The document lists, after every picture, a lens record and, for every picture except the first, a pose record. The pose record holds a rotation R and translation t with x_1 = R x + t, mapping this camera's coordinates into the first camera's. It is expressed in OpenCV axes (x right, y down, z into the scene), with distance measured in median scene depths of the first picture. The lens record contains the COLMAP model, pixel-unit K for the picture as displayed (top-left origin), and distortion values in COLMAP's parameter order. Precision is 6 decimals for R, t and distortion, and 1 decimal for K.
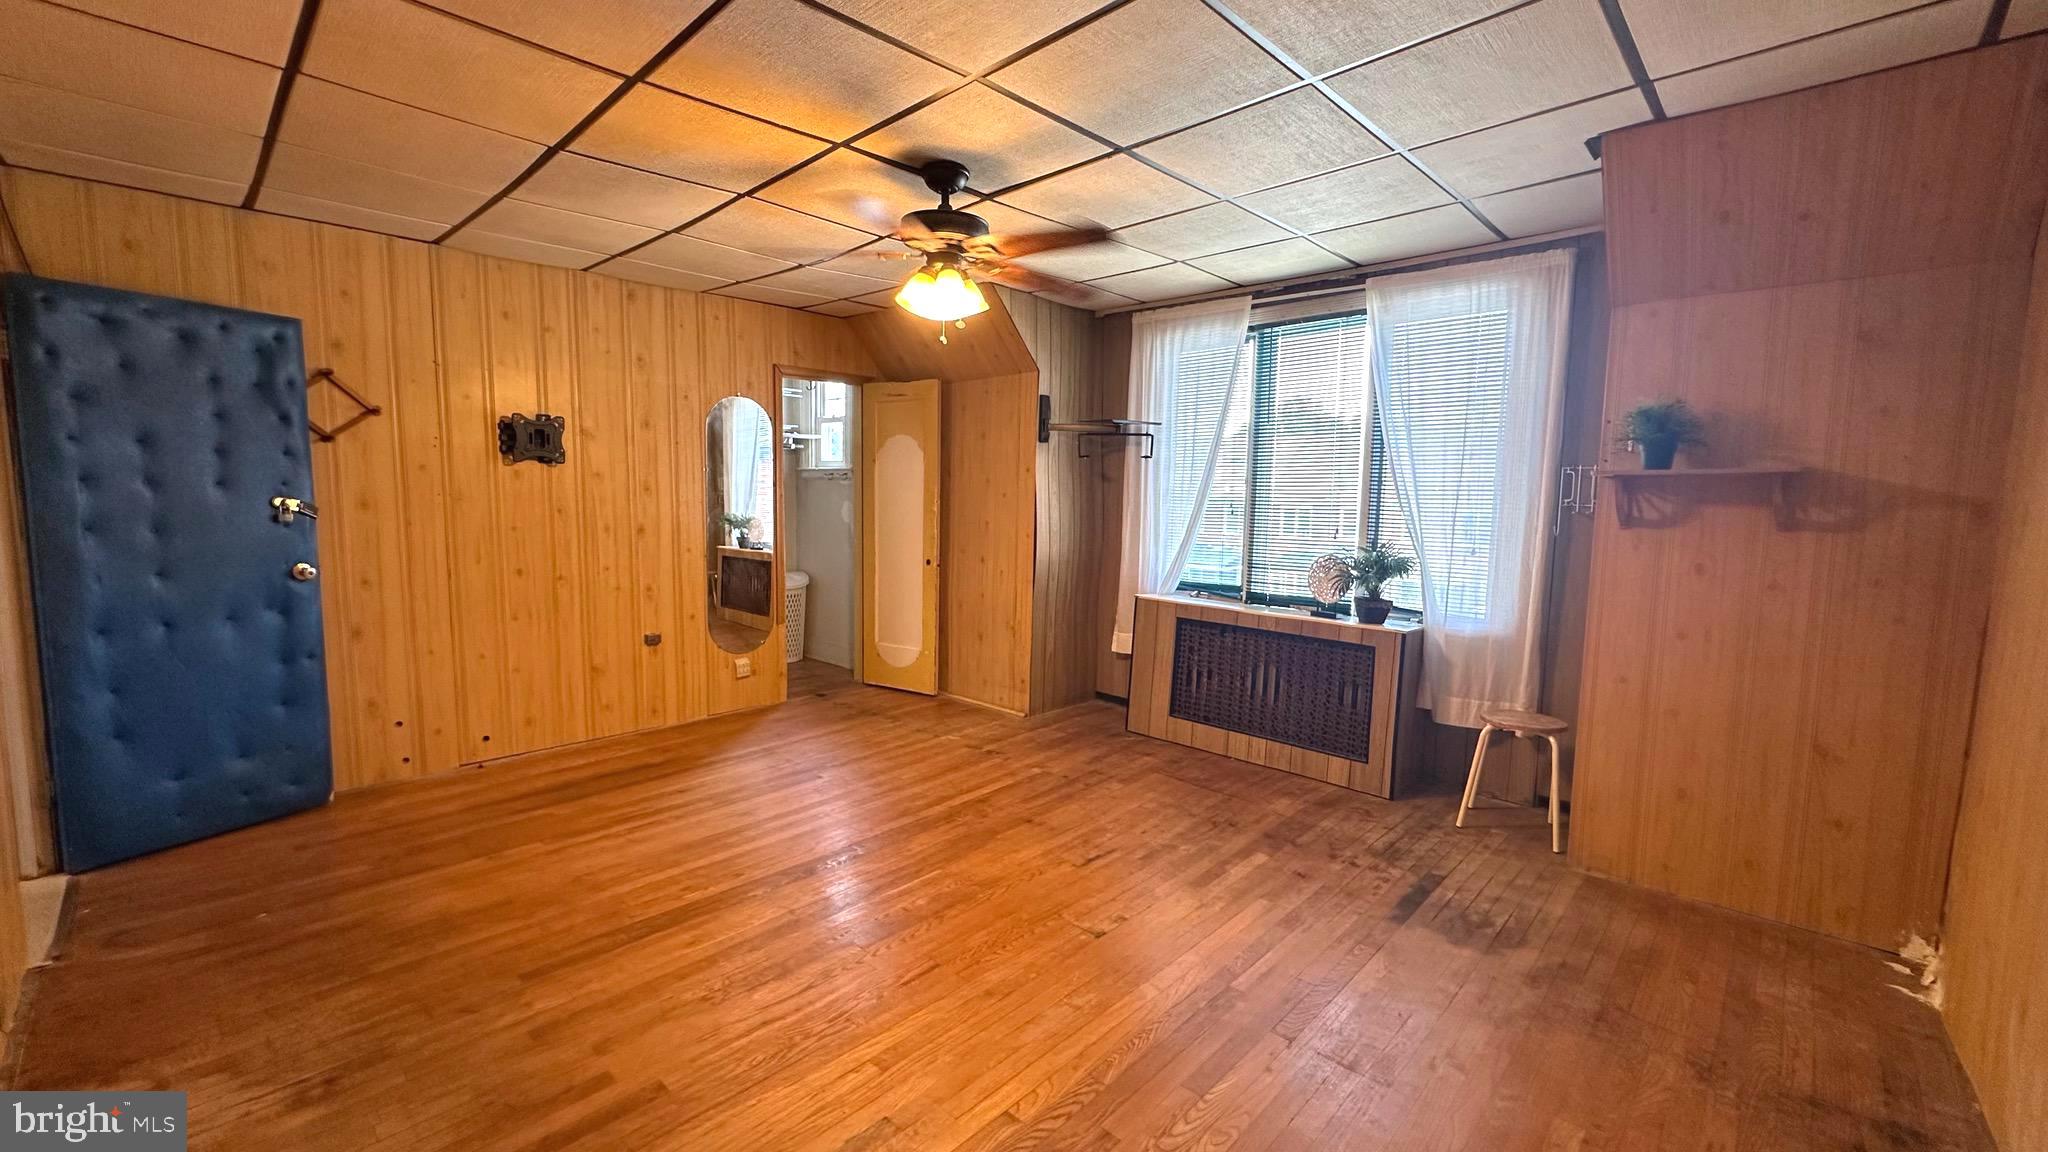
lens RADIAL K [[822.3, 0, 1029.2], [0, 822.3, 580.1], [0, 0, 1]] dist [-0.002607, 0.000428]
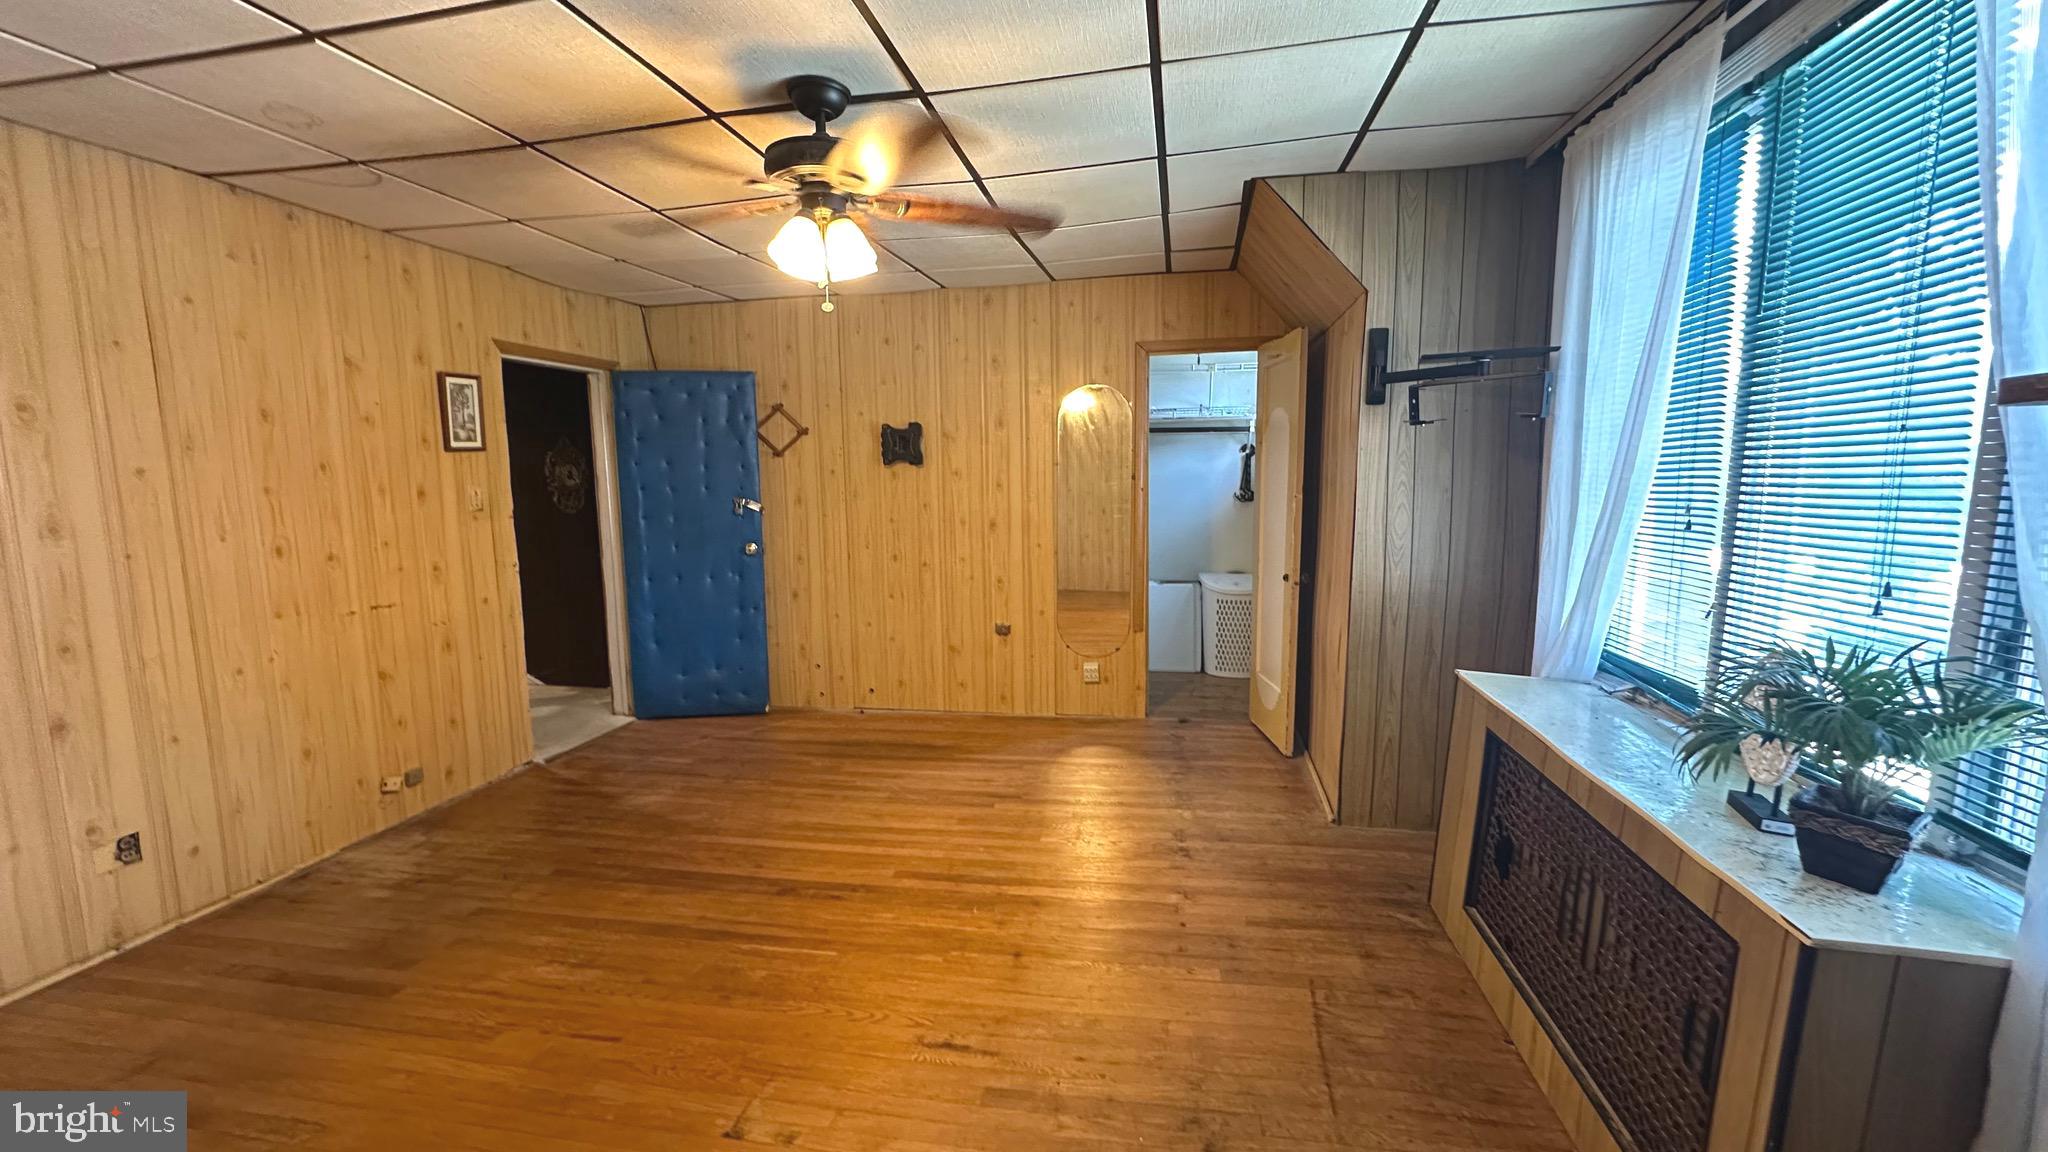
lens RADIAL K [[822.3, 0, 1024.4], [0, 822.3, 578.3], [0, 0, 1]] dist [-0.002607, 0.000428]
pose [[0.541794, 0.085367, -0.836165, 0.483769], [-0.069028, 0.995987, 0.056957, -0.061555], [0.837672, 0.026860, 0.545513, 0.516528]]
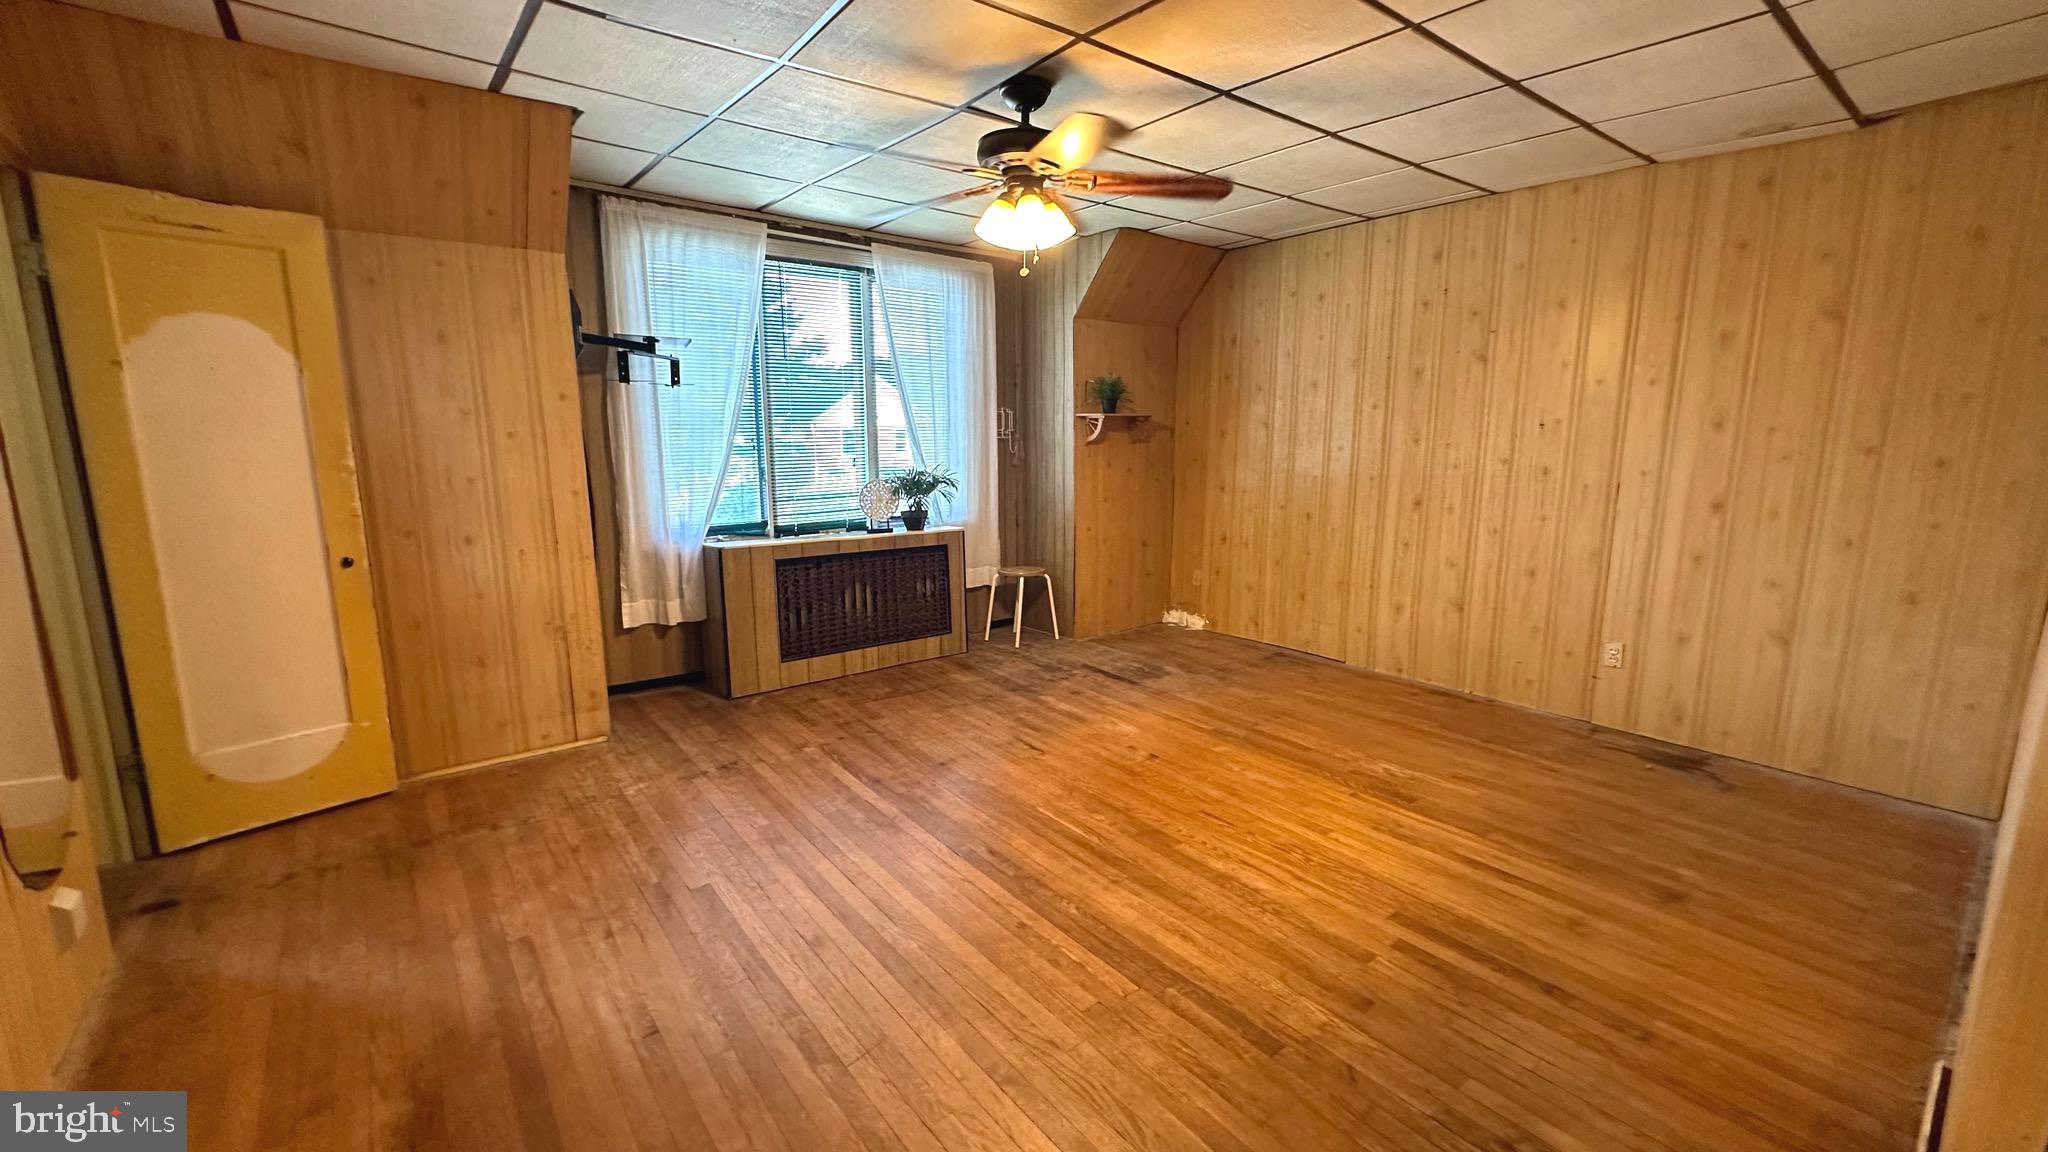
lens RADIAL K [[822.3, 0, 1021.3], [0, 822.3, 576.6], [0, 0, 1]] dist [-0.002607, 0.000428]
pose [[0.135945, -0.190693, 0.972191, -0.774991], [0.104079, 0.978620, 0.177400, -0.081581], [-0.985234, 0.077068, 0.152886, 0.624858]]
